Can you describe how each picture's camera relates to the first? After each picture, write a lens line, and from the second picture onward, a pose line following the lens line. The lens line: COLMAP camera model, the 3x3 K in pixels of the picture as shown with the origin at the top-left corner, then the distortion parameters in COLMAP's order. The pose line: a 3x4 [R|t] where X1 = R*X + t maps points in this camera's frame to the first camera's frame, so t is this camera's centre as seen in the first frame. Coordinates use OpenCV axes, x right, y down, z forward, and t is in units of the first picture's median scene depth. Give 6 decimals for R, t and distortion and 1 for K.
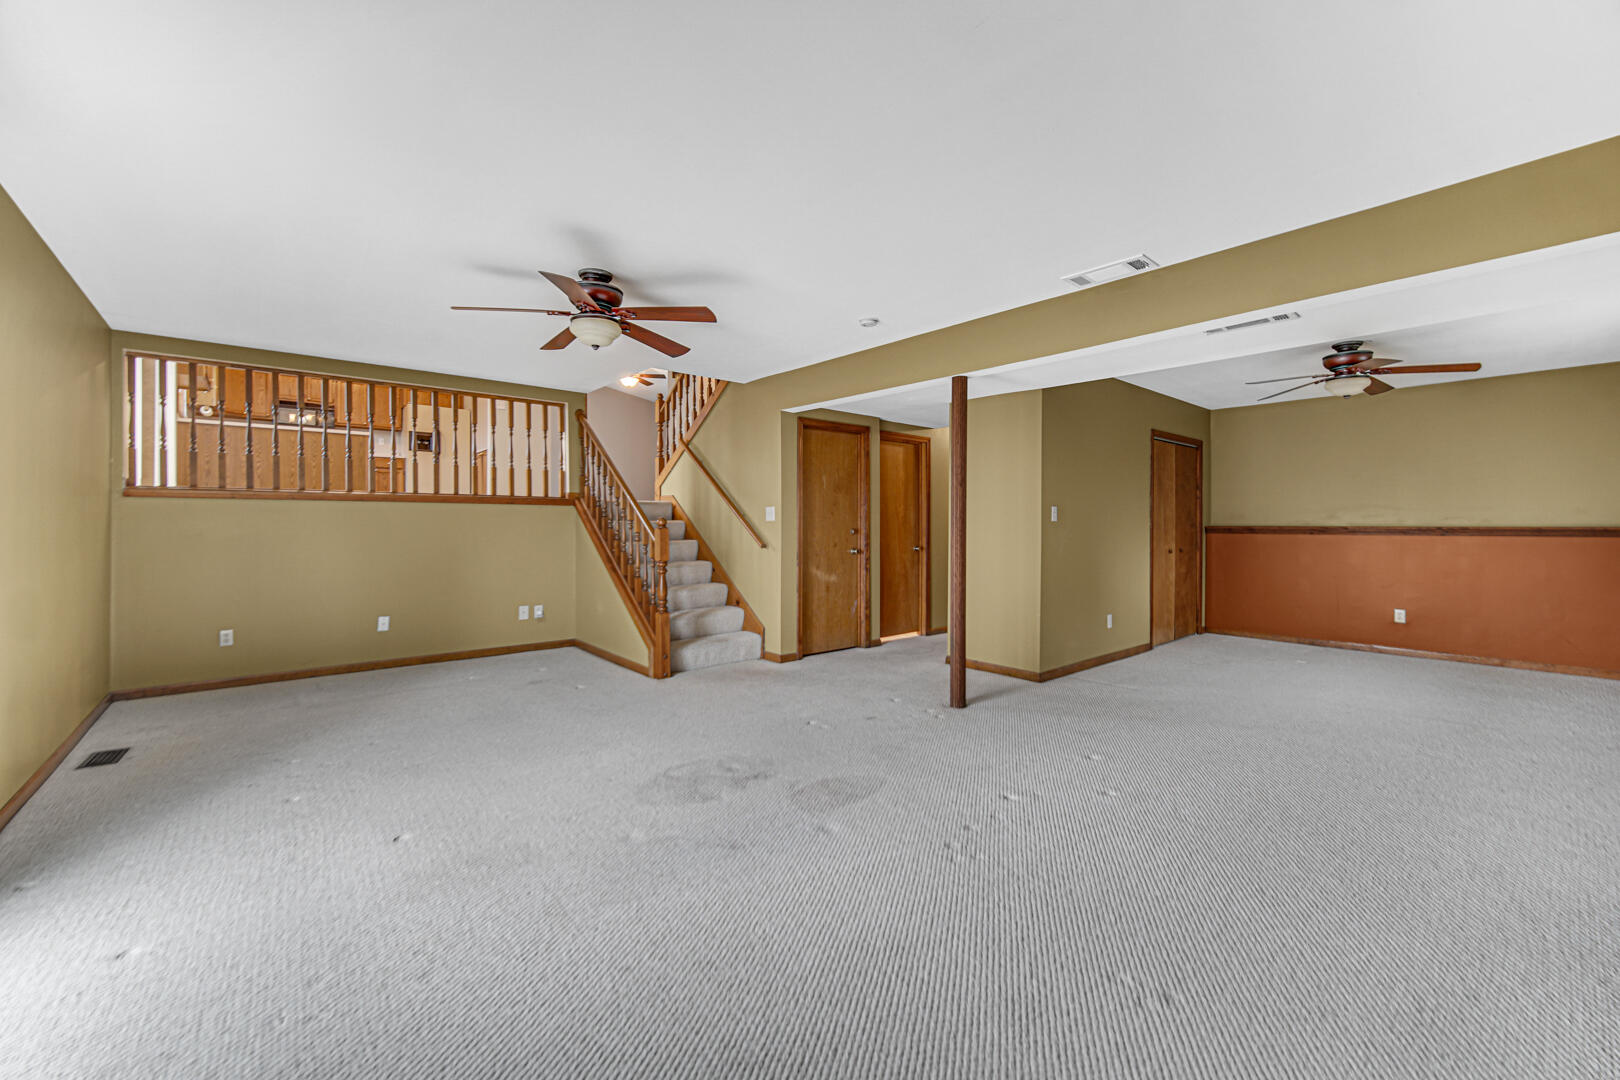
lens RADIAL K [[643.8, 0, 809.7], [0, 643.8, 533.5], [0, 0, 1]] dist [0.001589, 0.000697]
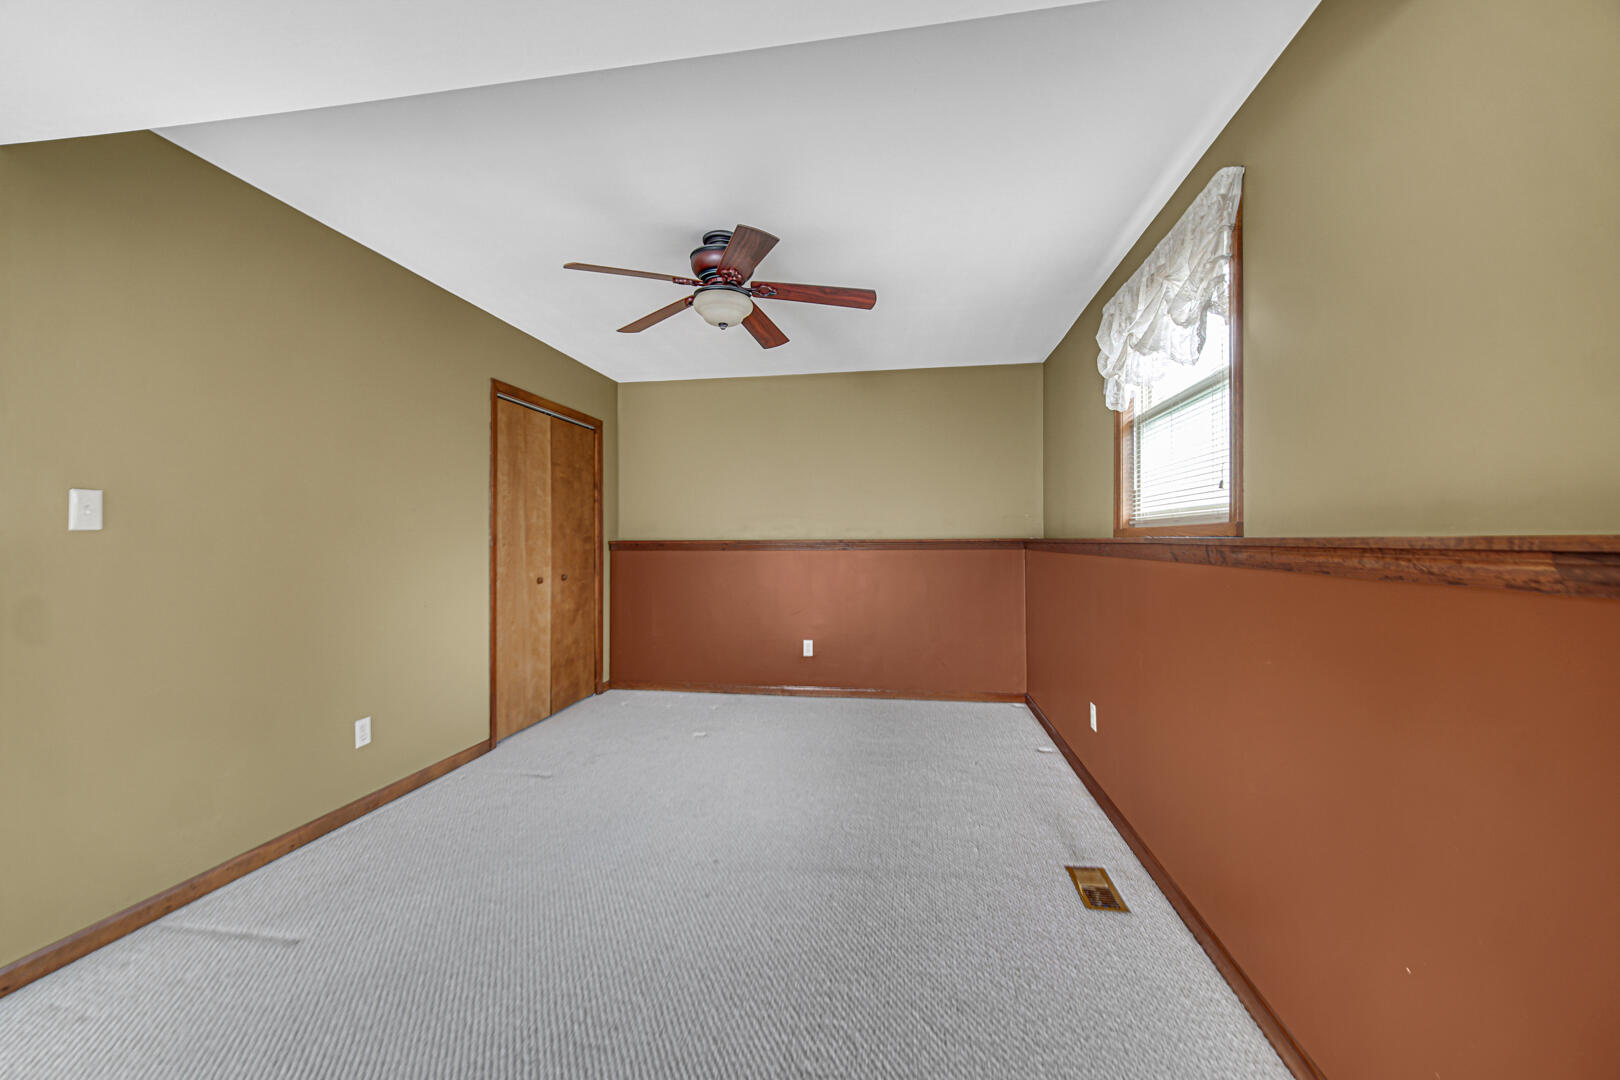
lens RADIAL K [[643.8, 0, 809.7], [0, 643.8, 533.5], [0, 0, 1]] dist [0.001589, 0.000697]
pose [[0.759402, 0.003243, 0.650614, 0.343531], [0.011000, 0.999781, -0.017823, -0.004248], [-0.650529, 0.020692, 0.759200, 0.334258]]
